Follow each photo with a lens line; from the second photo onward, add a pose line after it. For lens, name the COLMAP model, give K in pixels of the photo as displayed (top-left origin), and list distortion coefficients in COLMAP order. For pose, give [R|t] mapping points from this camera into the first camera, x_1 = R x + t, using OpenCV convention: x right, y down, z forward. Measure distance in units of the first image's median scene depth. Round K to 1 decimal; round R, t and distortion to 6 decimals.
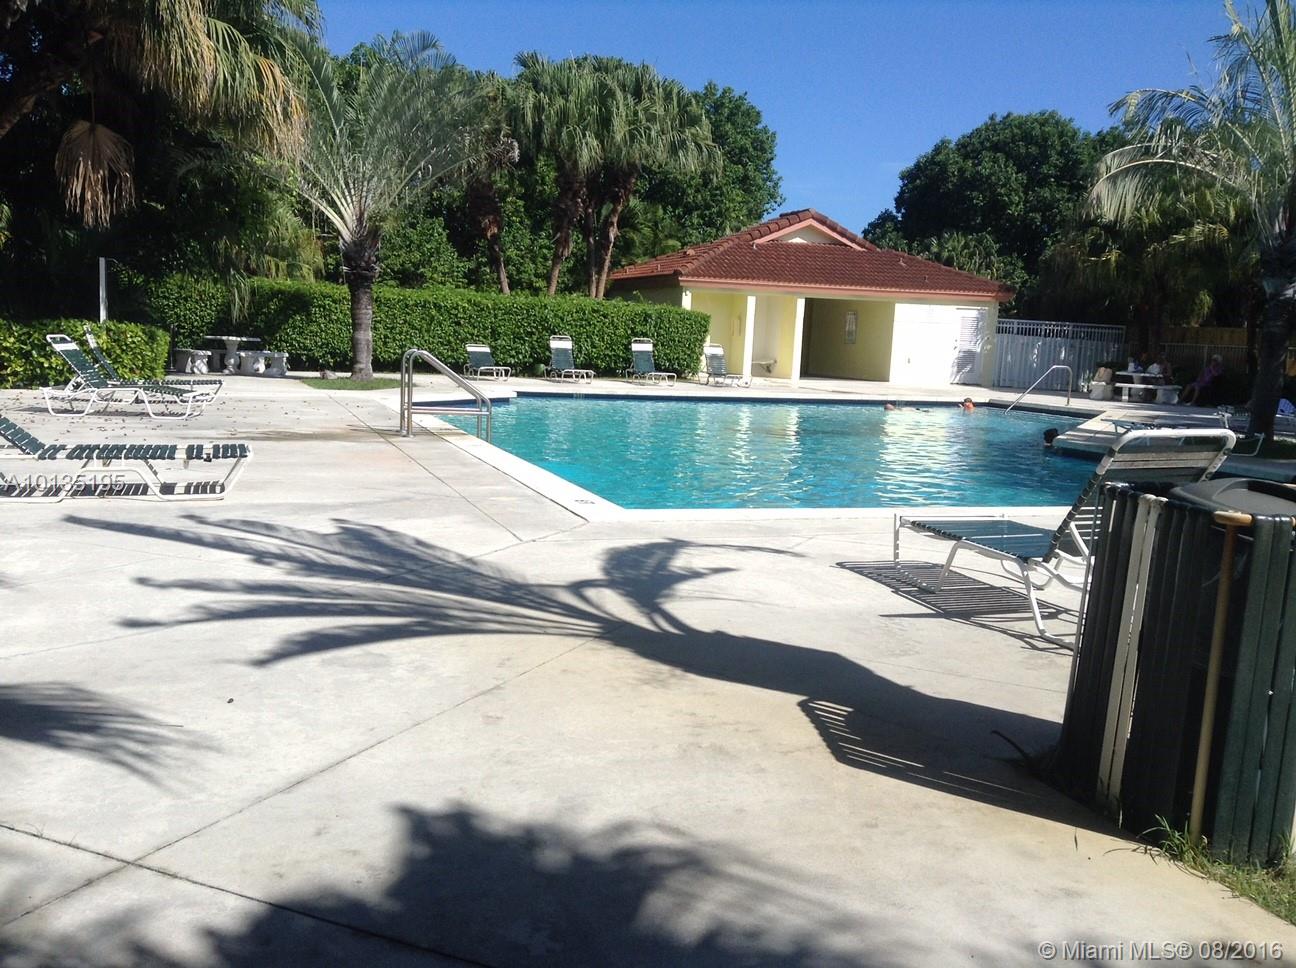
lens RADIAL K [[1240.1, 0, 654.2], [0, 1240.1, 480.7], [0, 0, 1]] dist [0.066586, 0.000000]
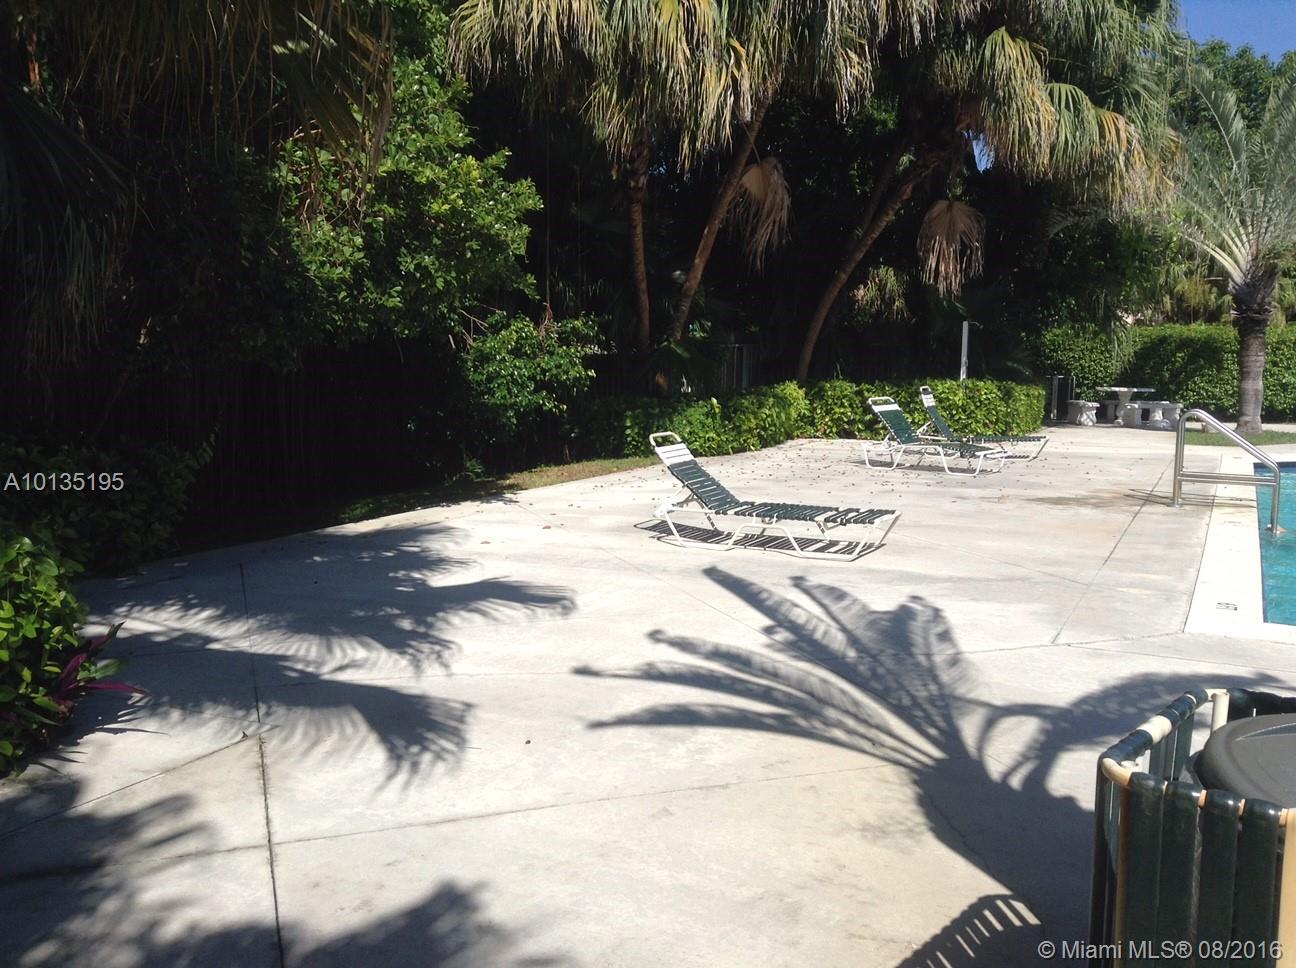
lens RADIAL K [[1240.1, 0, 654.5], [0, 1240.1, 491.1], [0, 0, 1]] dist [0.066586, 0.000000]
pose [[0.708537, 0.051277, -0.703809, 0.131892], [-0.066363, 0.997778, 0.005886, -0.020134], [0.702547, 0.042536, 0.710365, 0.057656]]
